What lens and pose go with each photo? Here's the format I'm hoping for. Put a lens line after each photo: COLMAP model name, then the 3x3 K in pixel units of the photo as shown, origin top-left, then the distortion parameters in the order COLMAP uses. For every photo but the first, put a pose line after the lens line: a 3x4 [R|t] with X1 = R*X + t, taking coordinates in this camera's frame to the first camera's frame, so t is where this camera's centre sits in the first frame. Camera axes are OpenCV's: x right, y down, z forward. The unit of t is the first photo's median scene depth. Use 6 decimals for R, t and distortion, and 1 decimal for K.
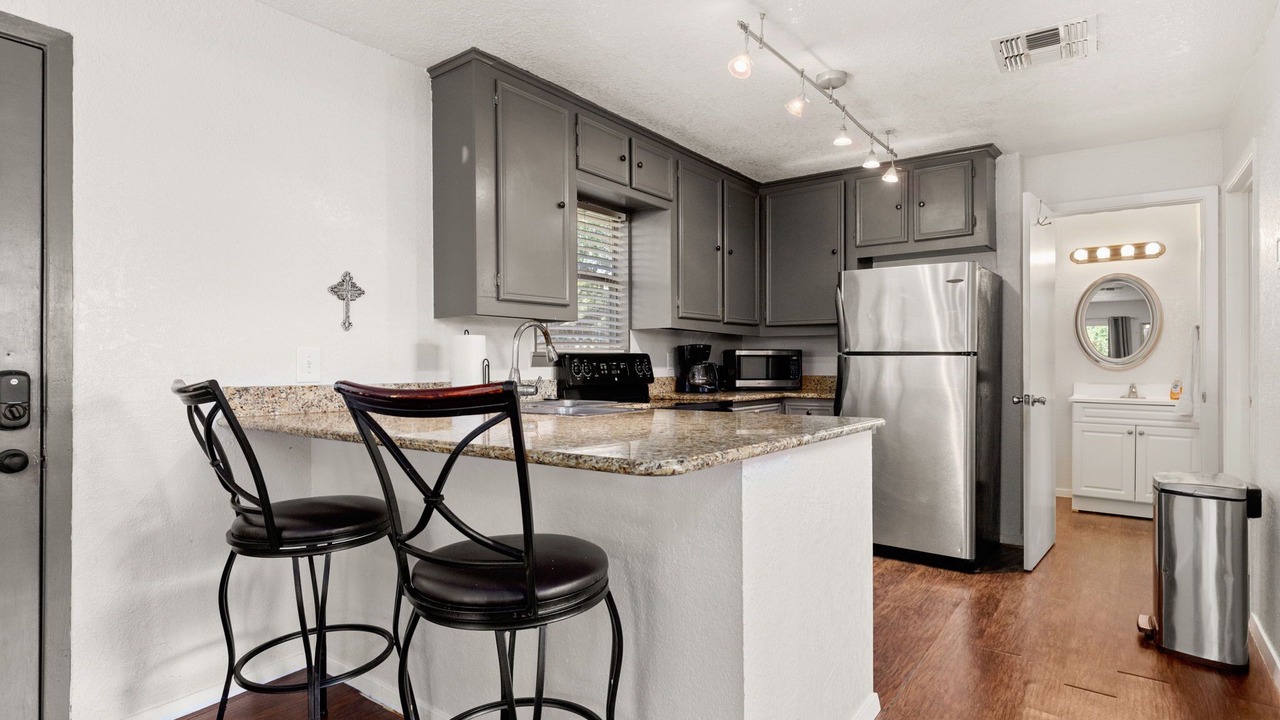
lens RADIAL K [[646.1, 0, 640.0], [0, 646.1, 360.0], [0, 0, 1]] dist [-0.029072, -0.000052]
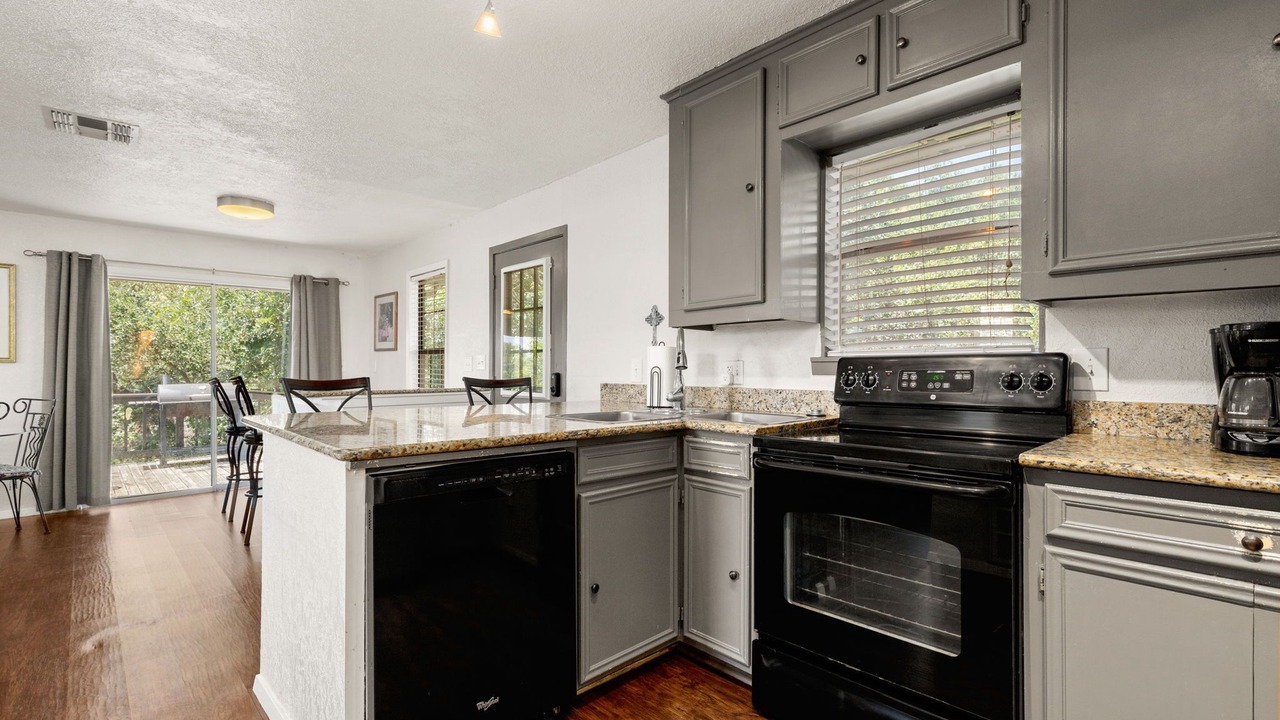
lens RADIAL K [[574.4, 0, 644.3], [0, 574.4, 371.9], [0, 0, 1]] dist [-0.000306, -0.000630]
pose [[-0.158145, 0.001921, -0.987414, 0.669600], [-0.001142, 0.999997, 0.002129, 0.005435], [0.987415, 0.001464, -0.158143, 0.987819]]
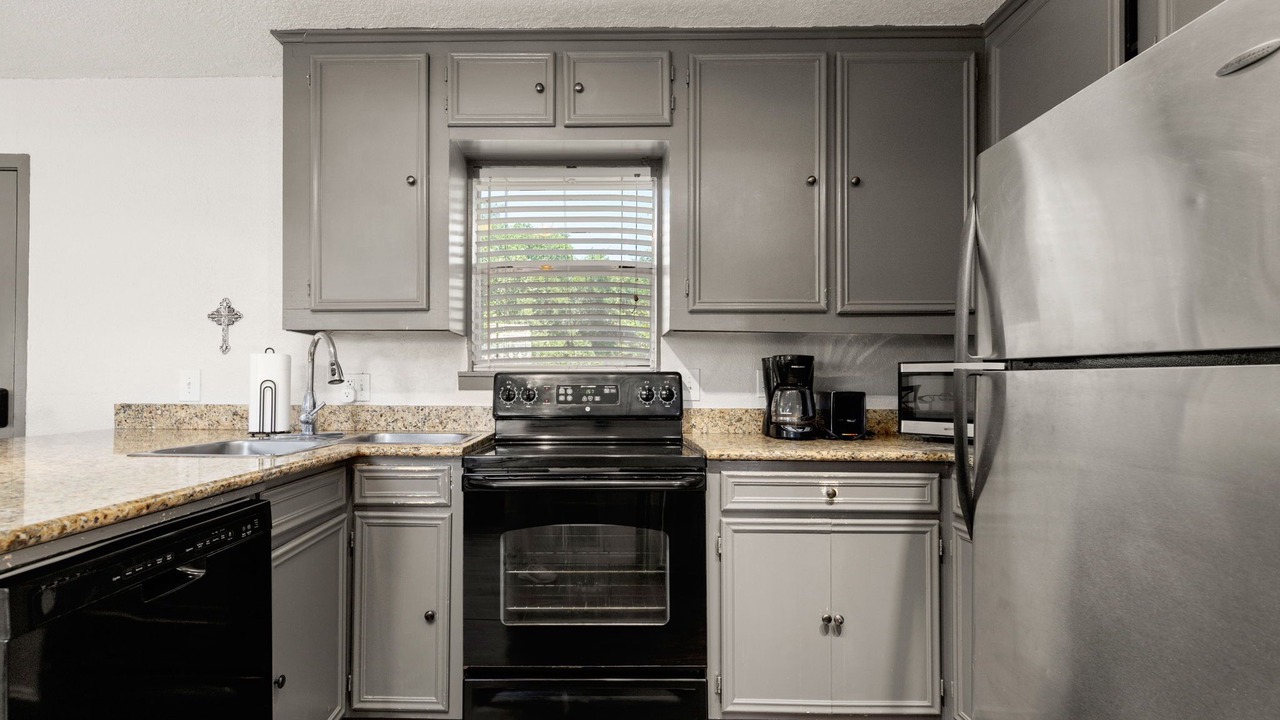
lens RADIAL K [[593.3, 0, 640.9], [0, 593.3, 382.4], [0, 0, 1]] dist [0.002442, -0.000104]
pose [[0.596614, -0.004052, -0.802518, 0.622799], [-0.001476, 0.999980, -0.006147, 0.005499], [0.802527, 0.004852, 0.596596, 0.809692]]
